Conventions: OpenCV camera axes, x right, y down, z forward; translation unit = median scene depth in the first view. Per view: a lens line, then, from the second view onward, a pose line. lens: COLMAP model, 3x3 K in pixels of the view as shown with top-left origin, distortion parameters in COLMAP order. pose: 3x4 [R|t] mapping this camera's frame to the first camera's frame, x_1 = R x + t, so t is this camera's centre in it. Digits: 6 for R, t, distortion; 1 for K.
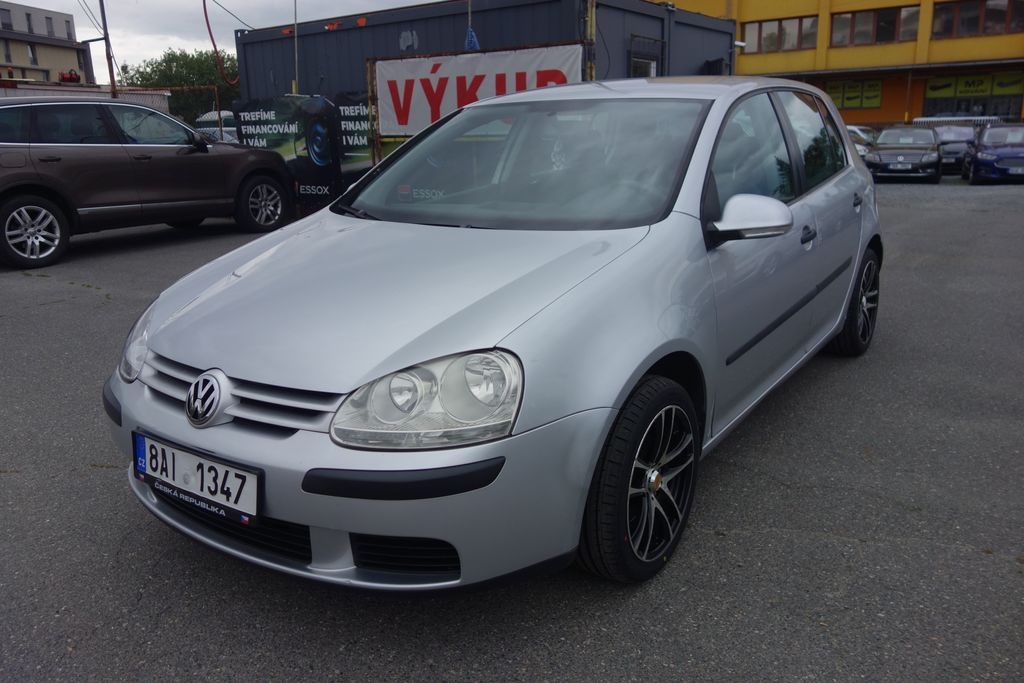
lens RADIAL K [[814.9, 0, 510.5], [0, 814.9, 338.5], [0, 0, 1]] dist [0.004153, 0.001279]
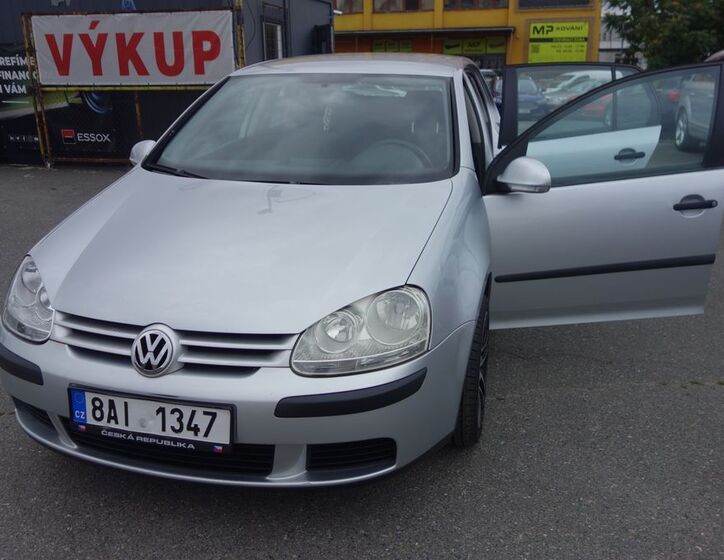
lens RADIAL K [[668.4, 0, 363.3], [0, 668.4, 278.8], [0, 0, 1]] dist [-0.000692, -0.001219]
pose [[0.937275, -0.089796, 0.336825, -0.105327], [0.074034, 0.995486, 0.059379, -0.015711], [-0.340637, -0.030718, 0.939693, 0.006834]]
